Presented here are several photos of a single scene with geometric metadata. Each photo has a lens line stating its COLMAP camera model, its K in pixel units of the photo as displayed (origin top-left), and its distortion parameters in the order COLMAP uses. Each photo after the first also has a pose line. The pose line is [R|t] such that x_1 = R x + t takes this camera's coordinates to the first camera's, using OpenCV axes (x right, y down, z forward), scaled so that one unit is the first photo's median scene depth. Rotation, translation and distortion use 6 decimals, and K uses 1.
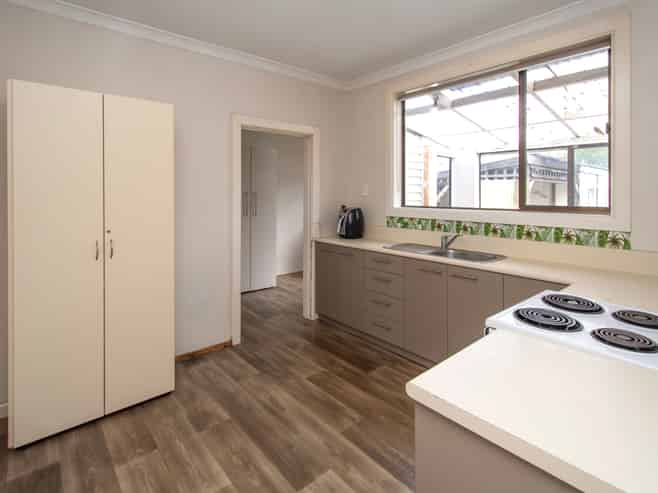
lens RADIAL K [[350.5, 0, 329.0], [0, 350.5, 246.5], [0, 0, 1]] dist [-0.000004, 0.000239]
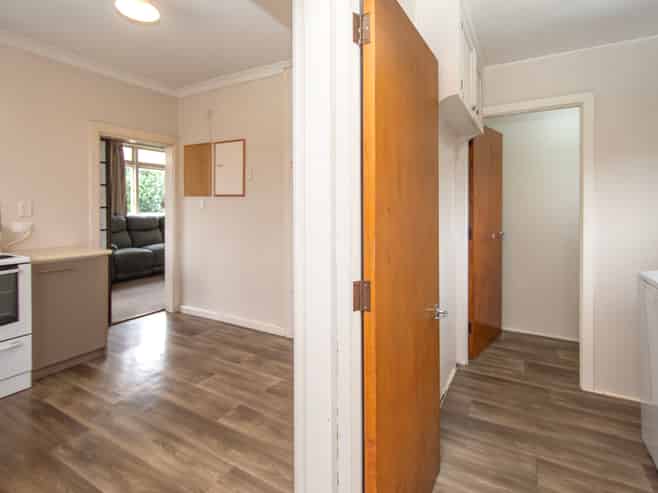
lens RADIAL K [[350.5, 0, 329.0], [0, 350.5, 246.5], [0, 0, 1]] dist [-0.000004, 0.000239]
pose [[-0.946744, 0.014249, -0.321673, -0.269593], [-0.065842, 0.969343, 0.236725, -0.221002], [0.315185, 0.245297, -0.916781, 1.854094]]
